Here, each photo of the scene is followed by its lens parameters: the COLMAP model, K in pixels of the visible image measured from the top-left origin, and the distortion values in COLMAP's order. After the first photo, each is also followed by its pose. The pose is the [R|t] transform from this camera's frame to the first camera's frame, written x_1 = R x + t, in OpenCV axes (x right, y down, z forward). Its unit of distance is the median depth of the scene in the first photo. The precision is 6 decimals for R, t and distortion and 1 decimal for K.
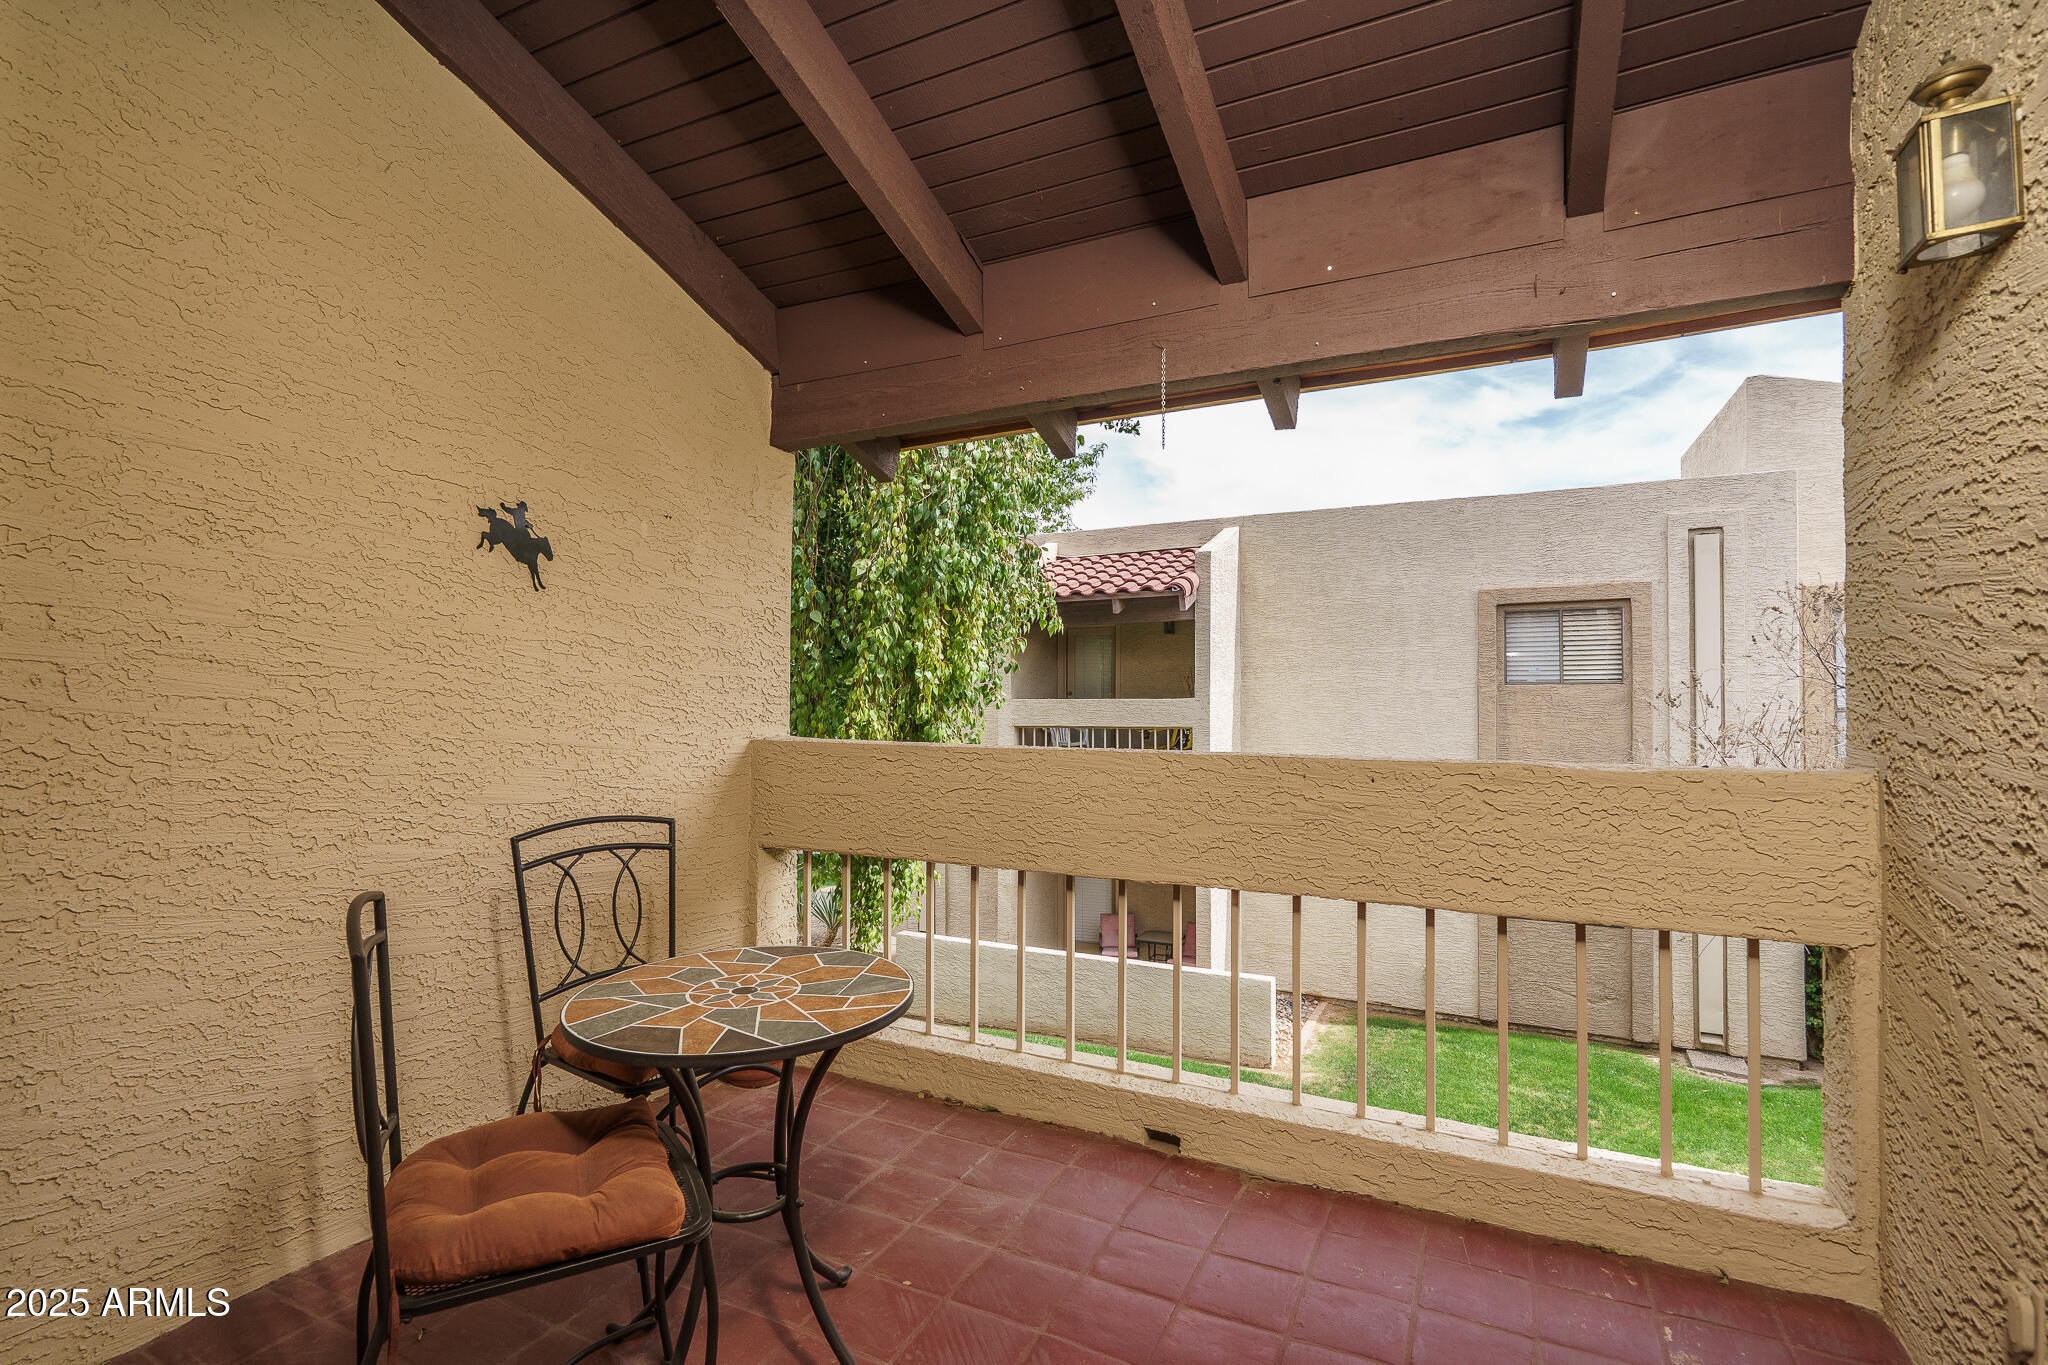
lens RADIAL K [[921.1, 0, 1020.7], [0, 921.1, 693.9], [0, 0, 1]] dist [-0.005685, 0.000761]
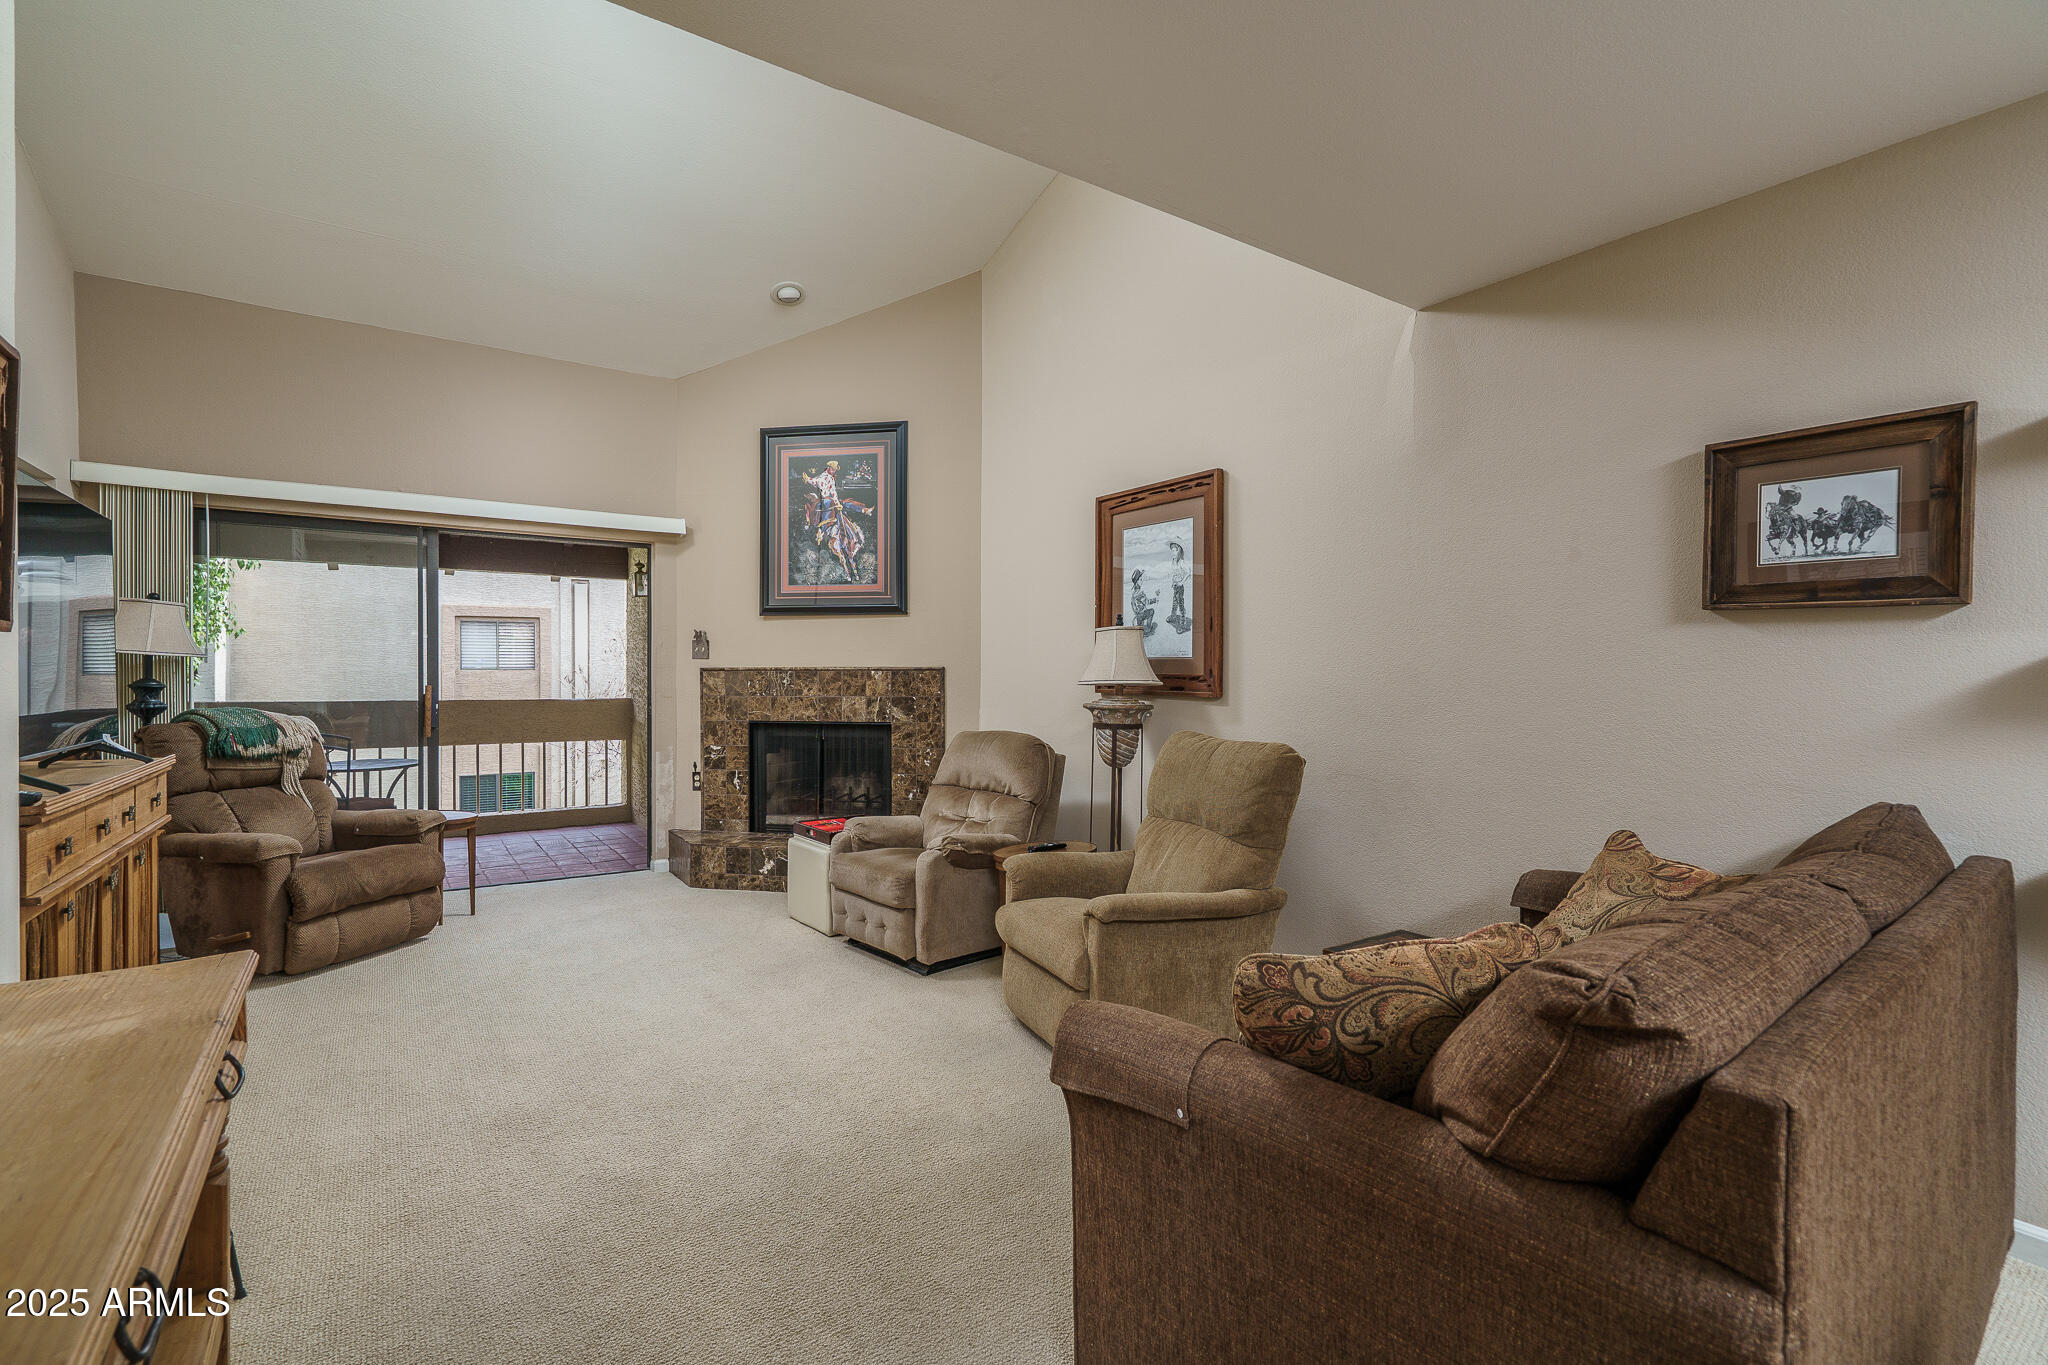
lens RADIAL K [[921.1, 0, 1015.0], [0, 921.1, 684.0], [0, 0, 1]] dist [-0.005685, 0.000761]
pose [[0.461527, -0.009814, 0.887072, -0.385197], [-0.009263, 0.999831, 0.015880, -0.019290], [-0.887078, -0.015546, 0.461359, -0.490278]]
